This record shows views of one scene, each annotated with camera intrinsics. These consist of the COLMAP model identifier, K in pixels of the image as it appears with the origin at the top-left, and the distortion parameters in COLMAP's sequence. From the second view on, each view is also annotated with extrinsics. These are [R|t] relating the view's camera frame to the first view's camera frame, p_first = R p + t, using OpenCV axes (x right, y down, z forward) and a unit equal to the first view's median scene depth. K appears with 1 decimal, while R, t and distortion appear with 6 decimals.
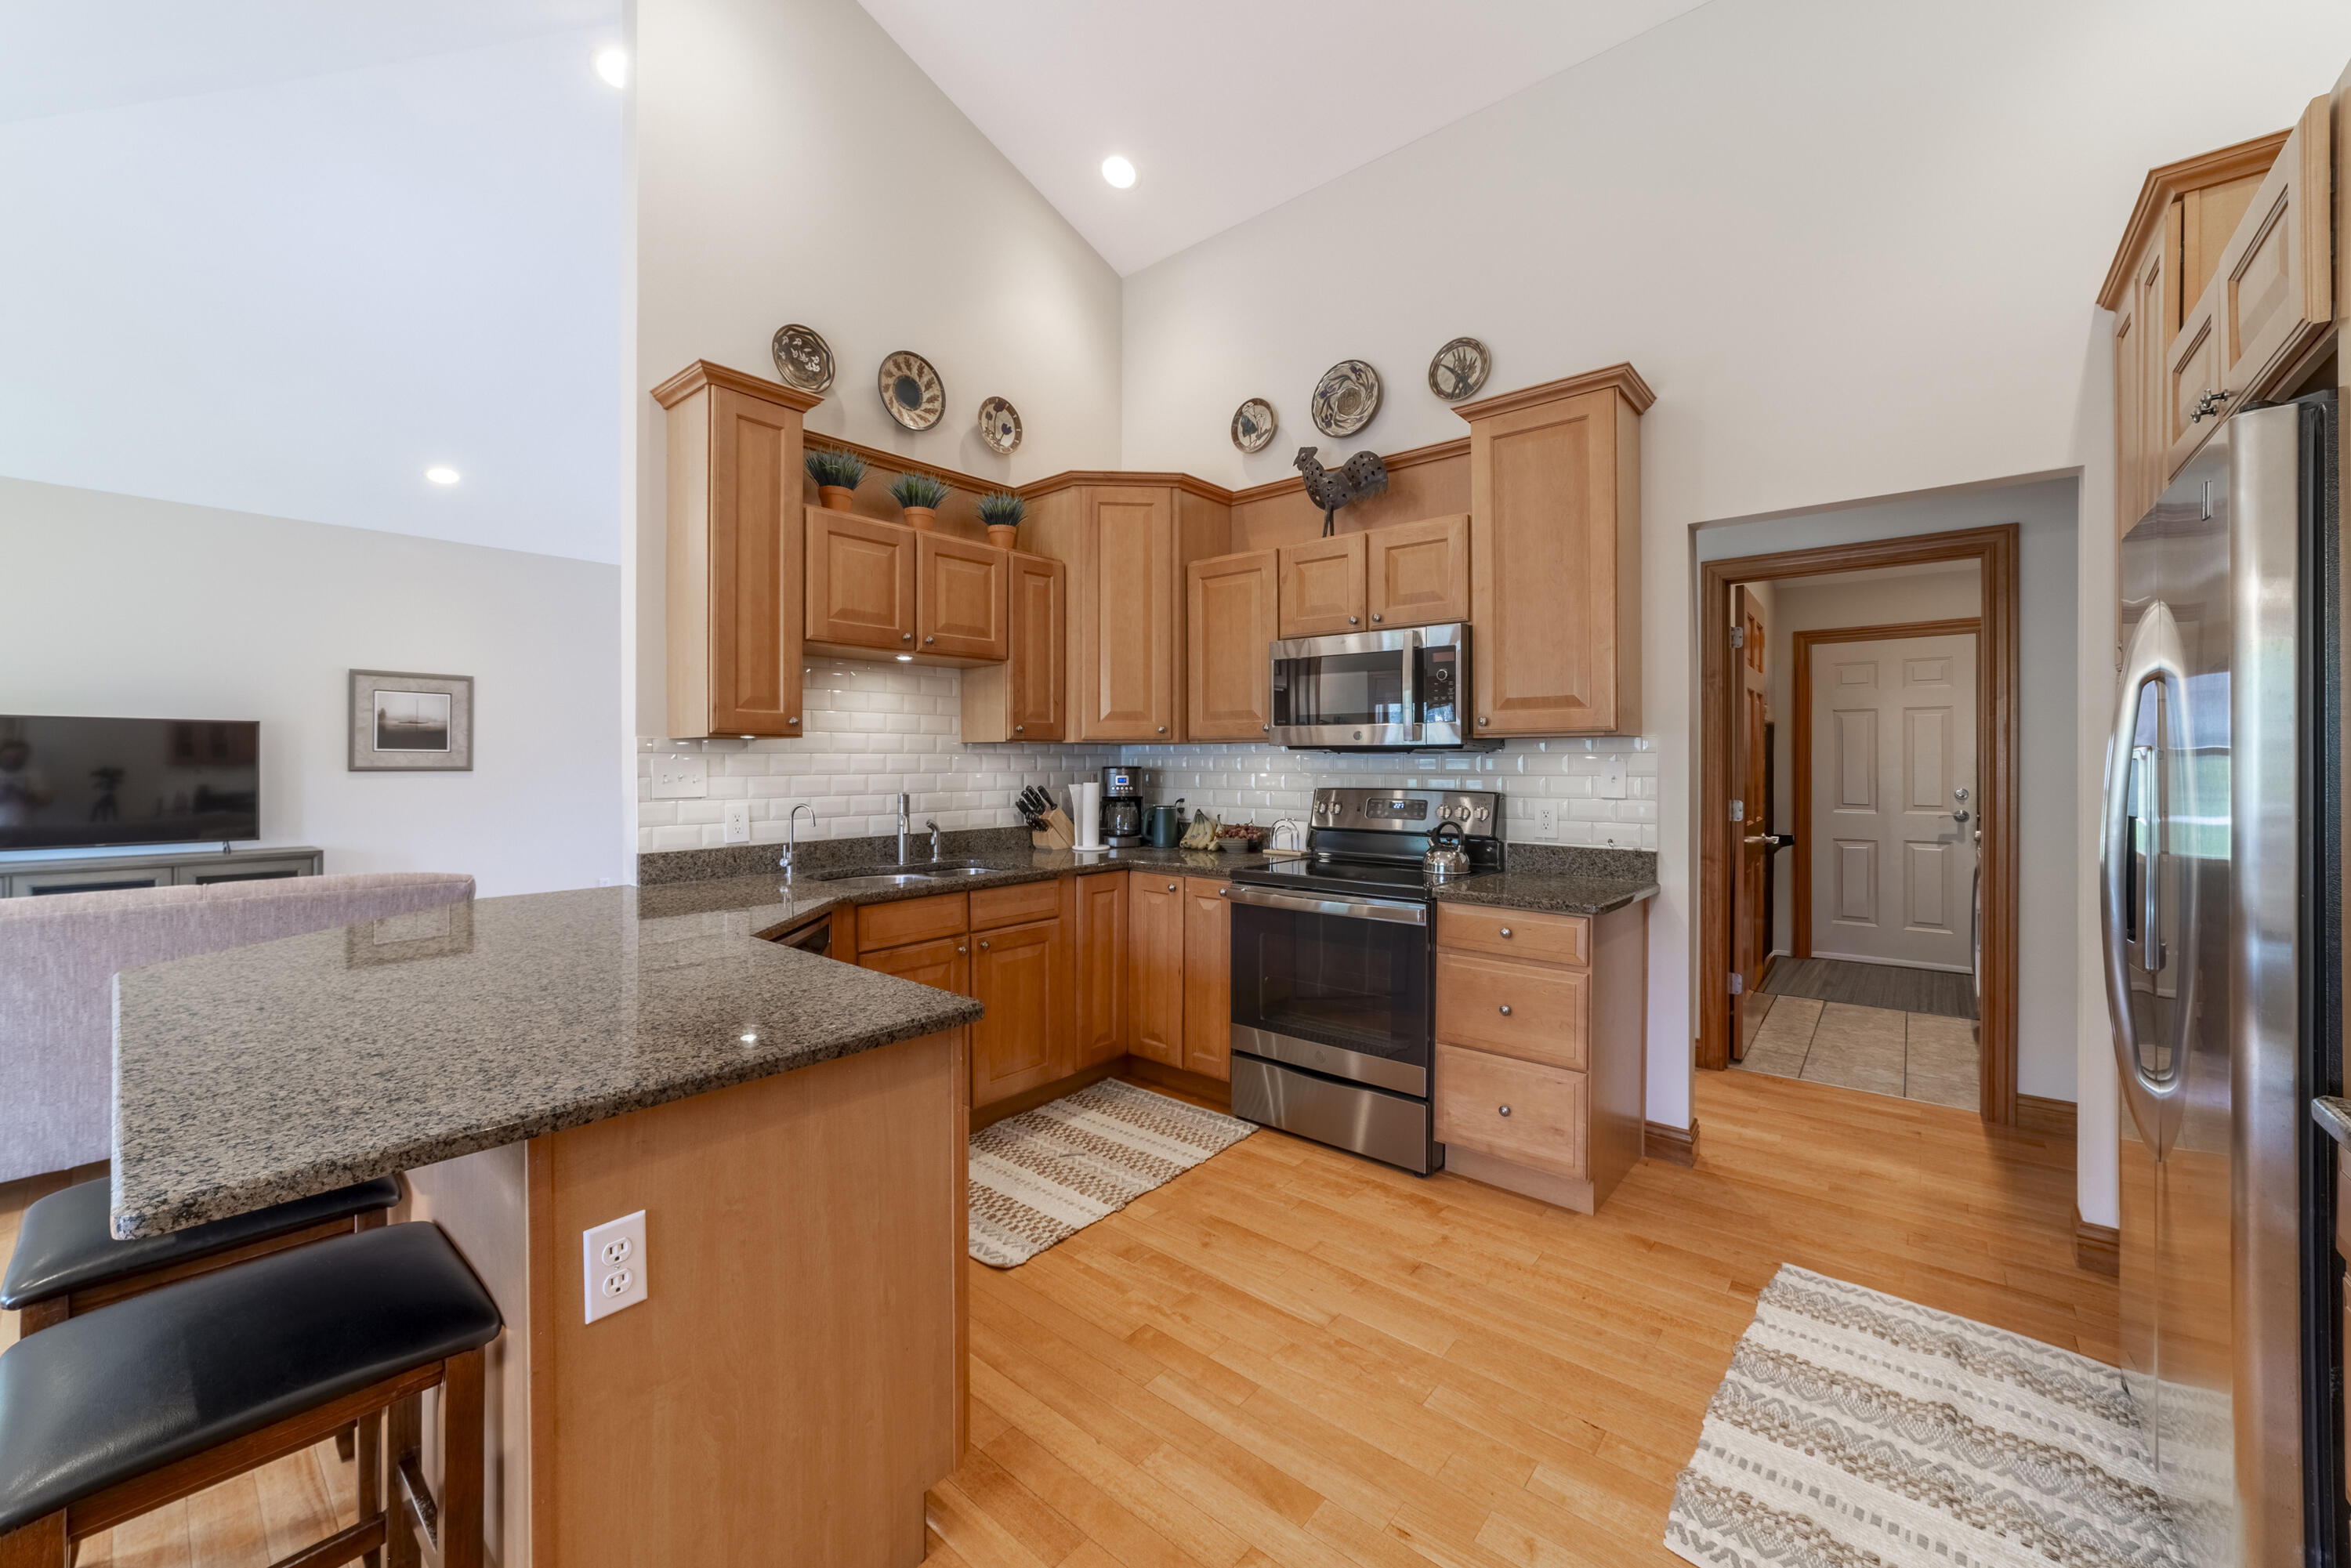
lens RADIAL K [[898.3, 0, 1190.7], [0, 898.3, 765.1], [0, 0, 1]] dist [-0.022436, 0.006949]
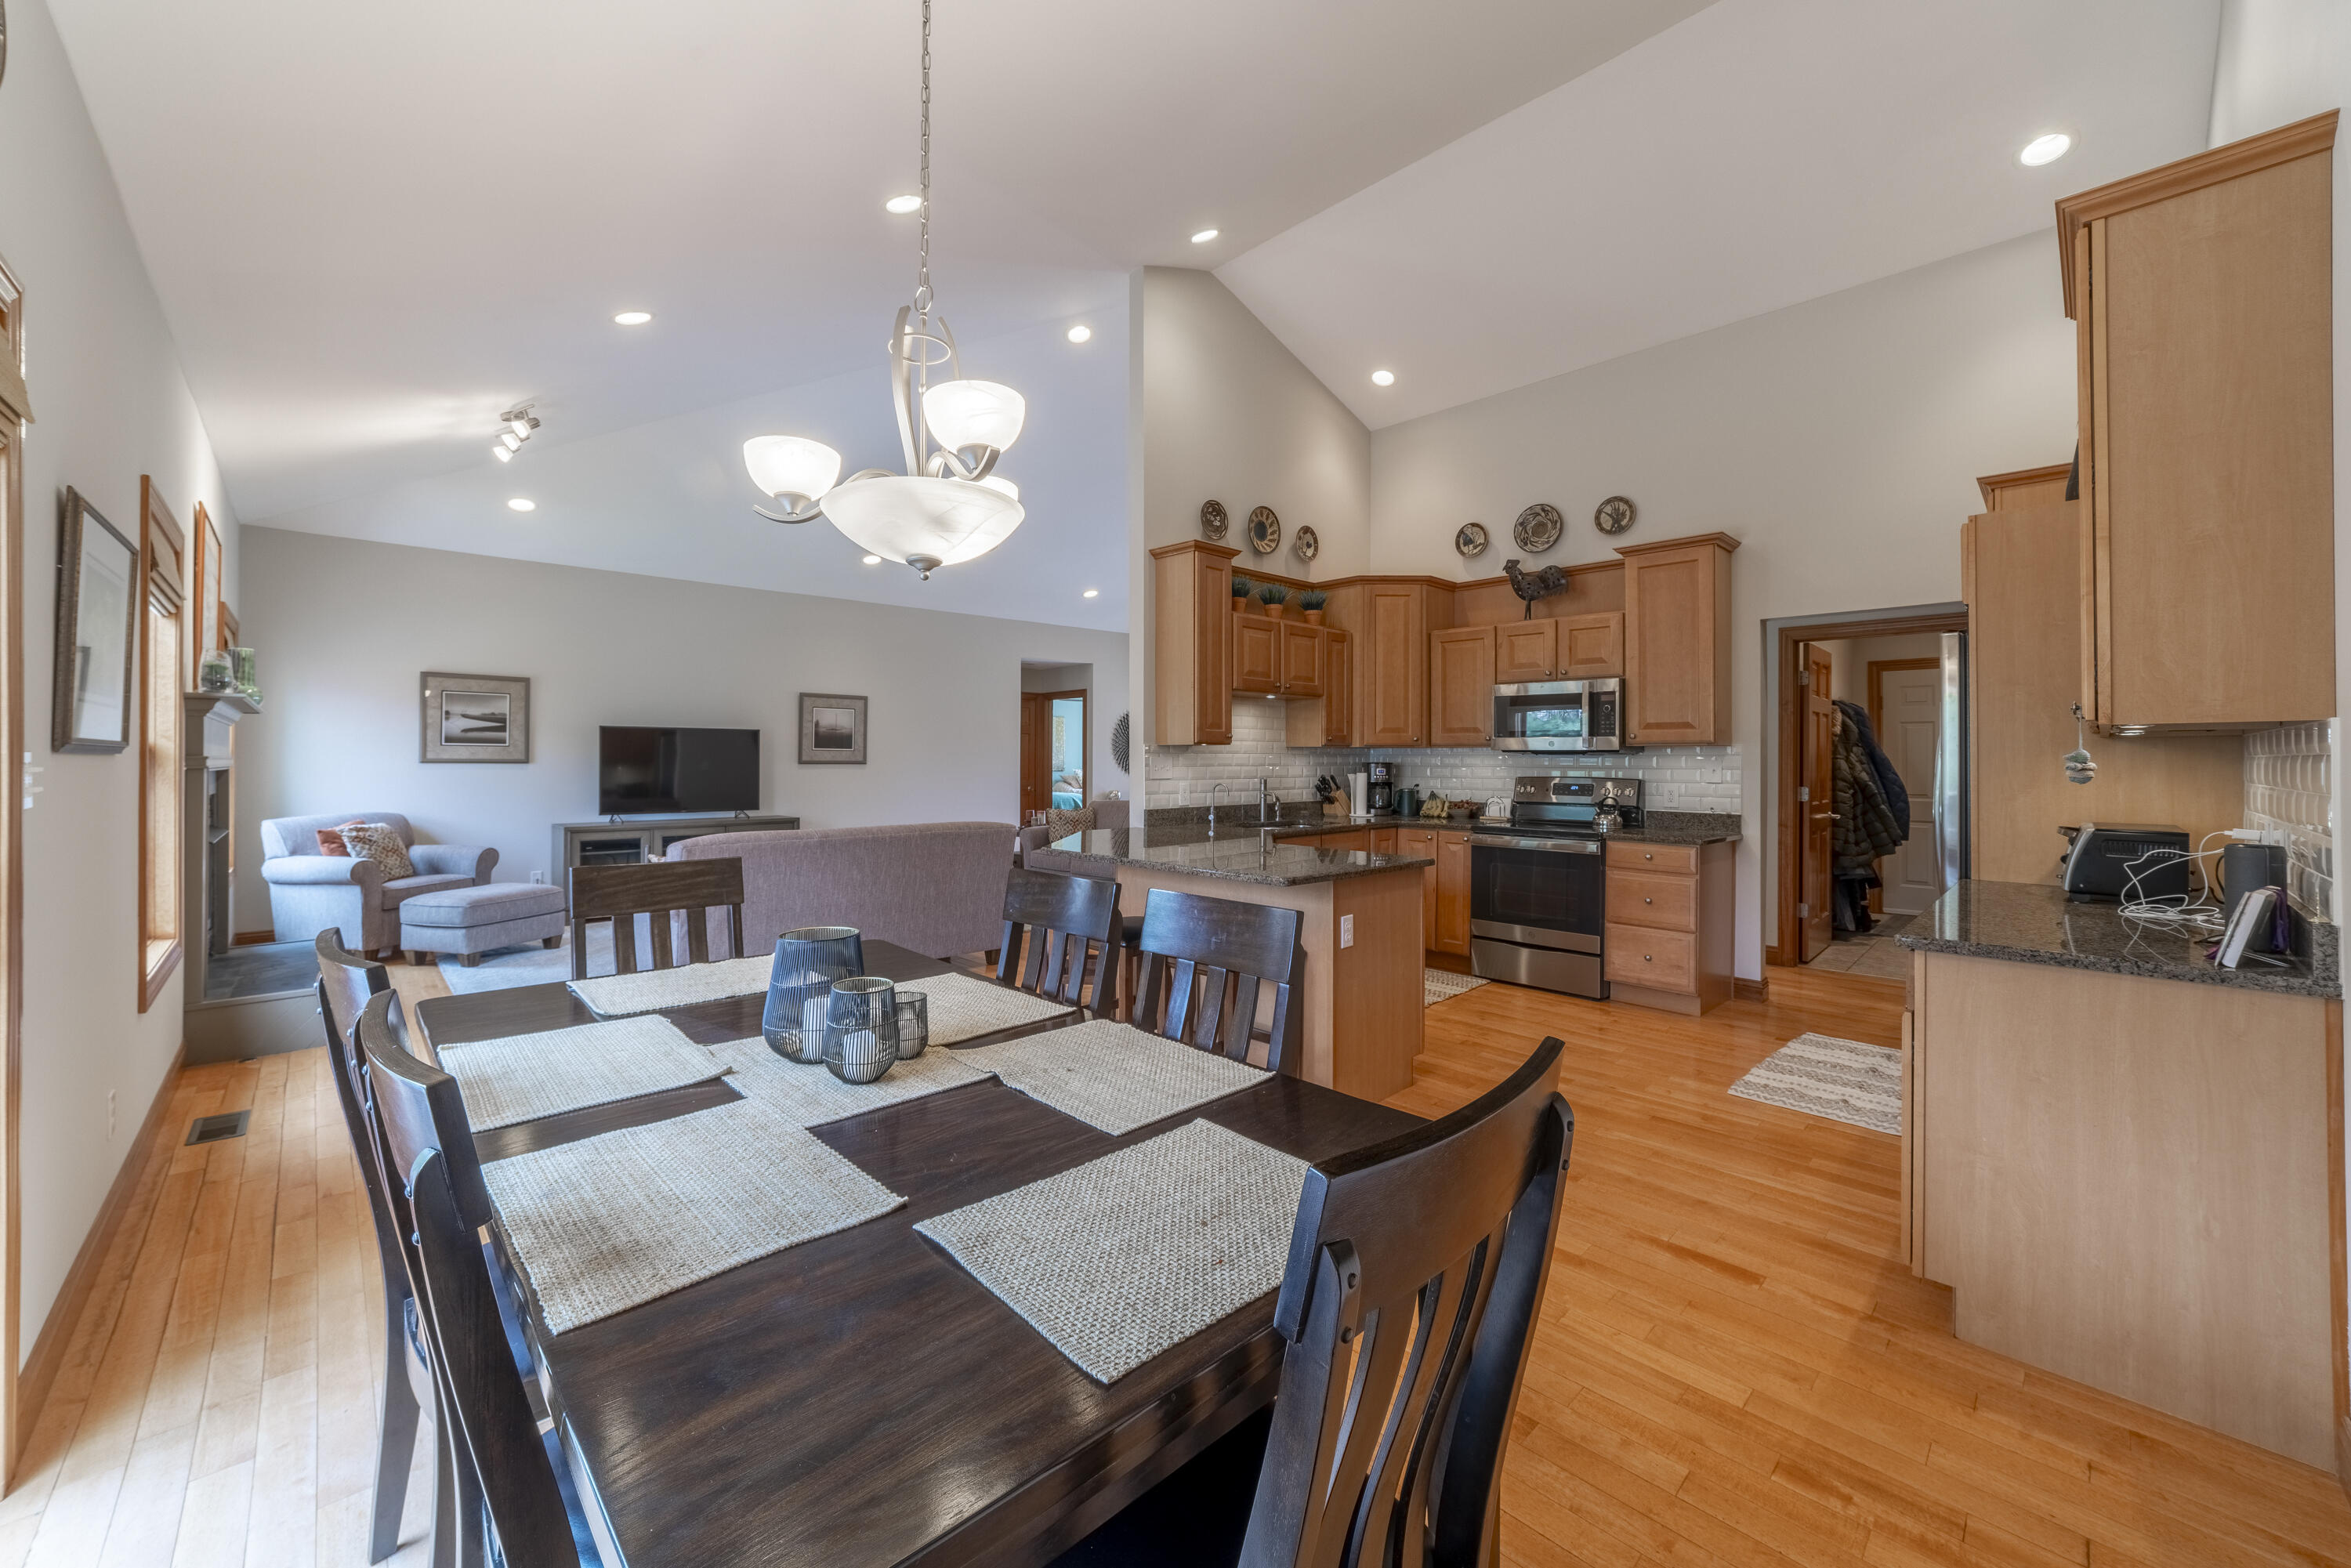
lens RADIAL K [[898.3, 0, 1202.6], [0, 898.3, 756.4], [0, 0, 1]] dist [-0.022436, 0.006949]
pose [[0.995259, 0.003605, -0.097195, -0.262571], [-0.004311, 0.999966, -0.007051, 0.003849], [0.097166, 0.007436, 0.995240, -0.626221]]
